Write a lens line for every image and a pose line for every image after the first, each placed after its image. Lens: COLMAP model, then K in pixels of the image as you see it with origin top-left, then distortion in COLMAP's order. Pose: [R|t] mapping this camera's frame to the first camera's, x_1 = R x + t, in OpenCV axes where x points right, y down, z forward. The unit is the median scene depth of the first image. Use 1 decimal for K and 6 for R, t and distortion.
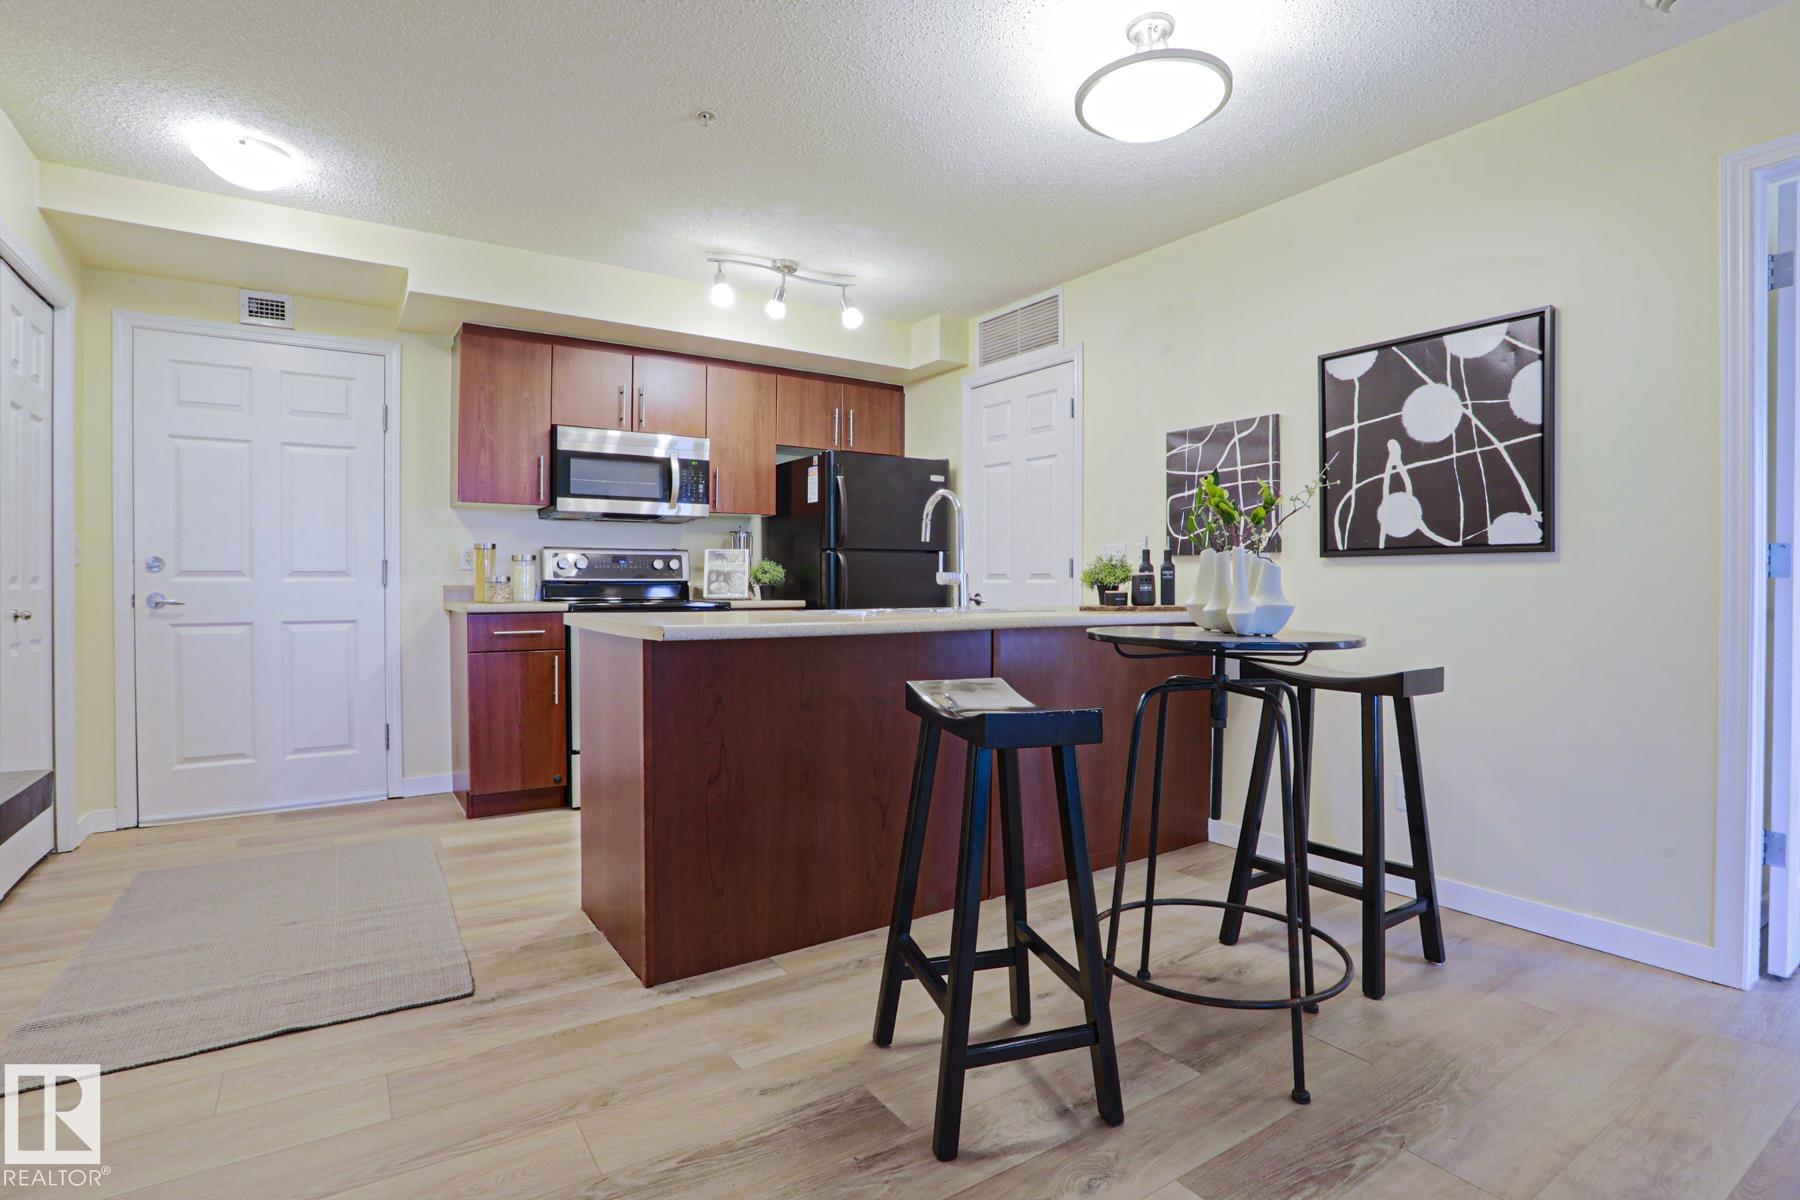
lens RADIAL K [[887.3, 0, 900.0], [0, 887.3, 596.5], [0, 0, 1]] dist [-0.082402, 0.038676]
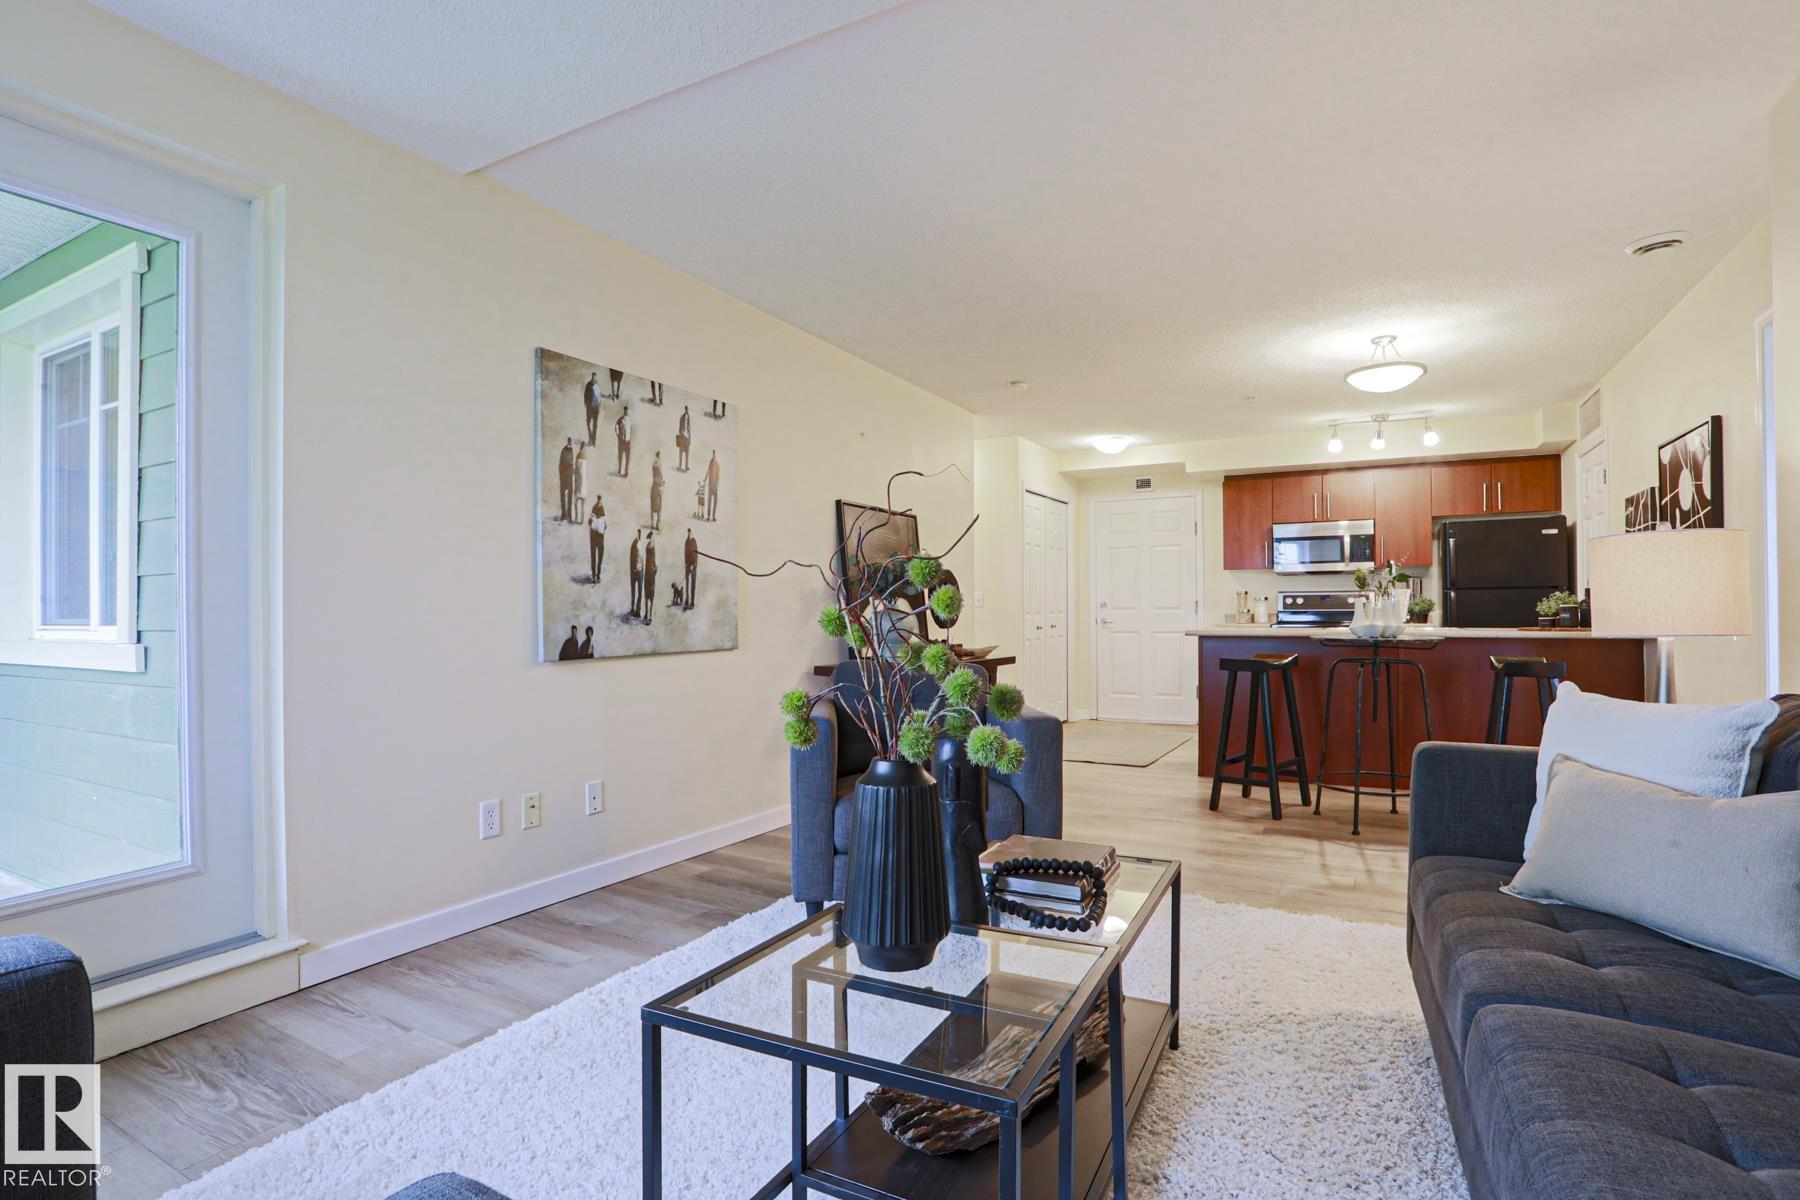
lens RADIAL K [[887.3, 0, 900.0], [0, 887.3, 596.5], [0, 0, 1]] dist [-0.082402, 0.038676]
pose [[0.475142, -0.019277, -0.879698, 0.830440], [-0.007675, 0.999631, -0.026050, 0.004174], [0.879875, 0.019129, 0.474819, -0.526852]]
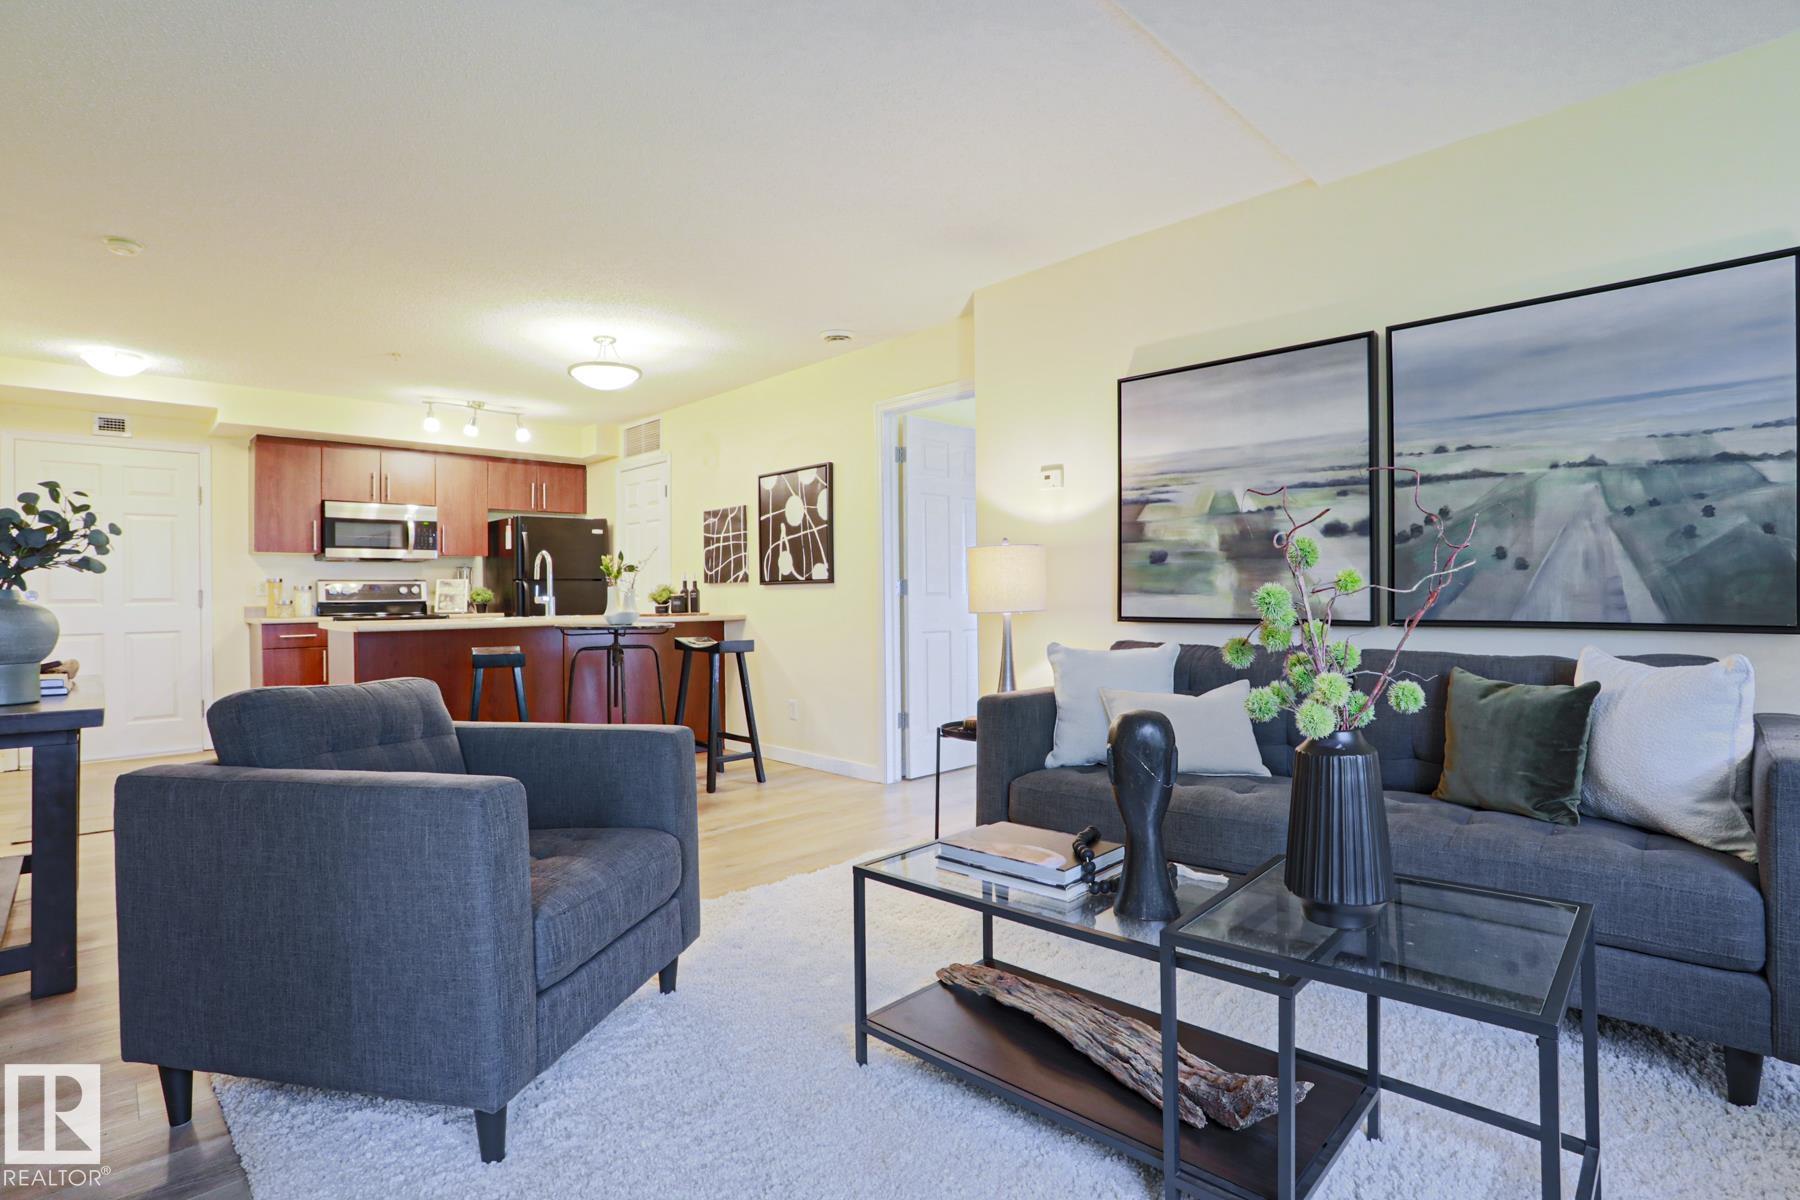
lens RADIAL K [[887.3, 0, 900.0], [0, 887.3, 596.5], [0, 0, 1]] dist [-0.082402, 0.038676]
pose [[0.984469, -0.011791, 0.175164, 0.339506], [0.014252, 0.999817, -0.012797, 0.005081], [-0.174981, 0.015094, 0.984456, -0.670916]]
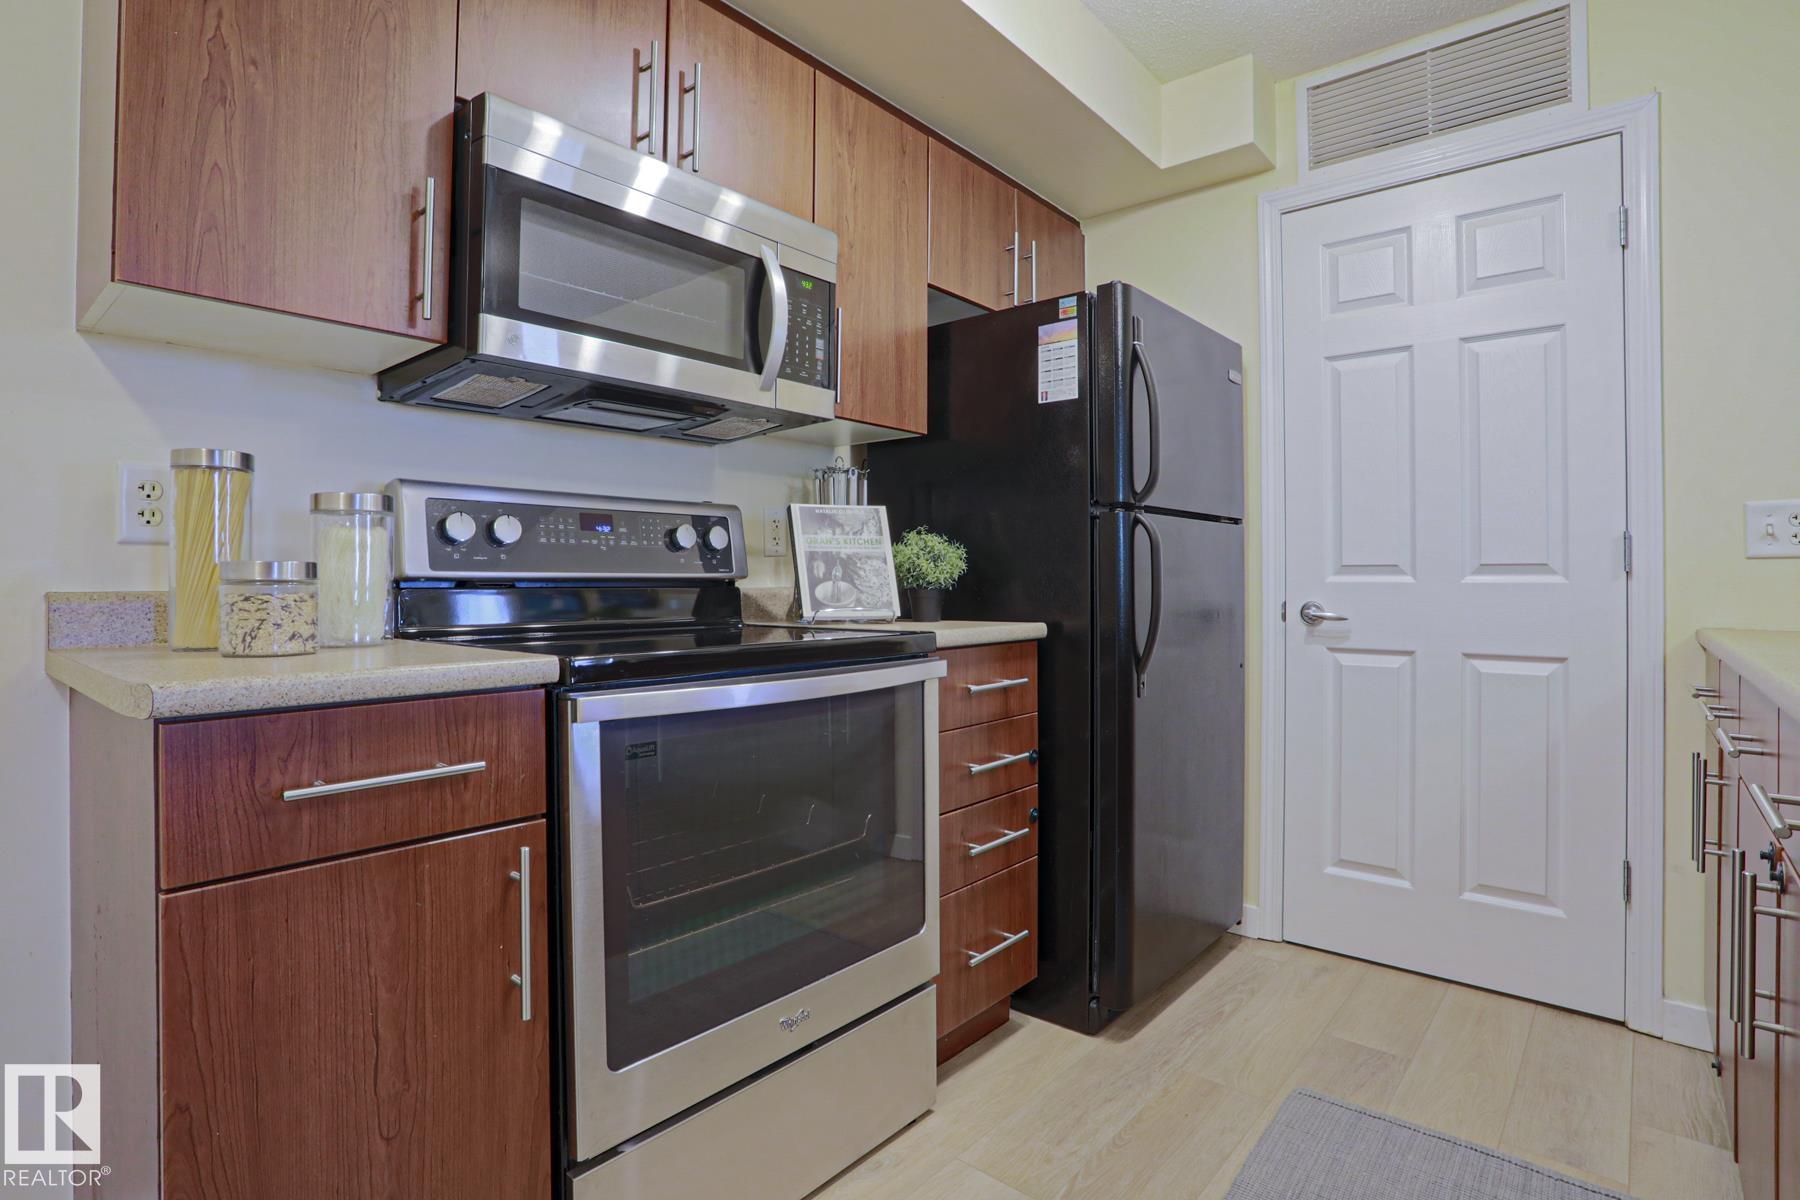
lens RADIAL K [[898.6, 0, 882.3], [0, 898.6, 572.4], [0, 0, 1]] dist [-0.063004, 0.019805]
pose [[0.964995, 0.001985, 0.262261, -0.343765], [0.004313, 0.999716, -0.023434, -0.011898], [-0.262233, 0.023745, 0.964712, 0.674230]]
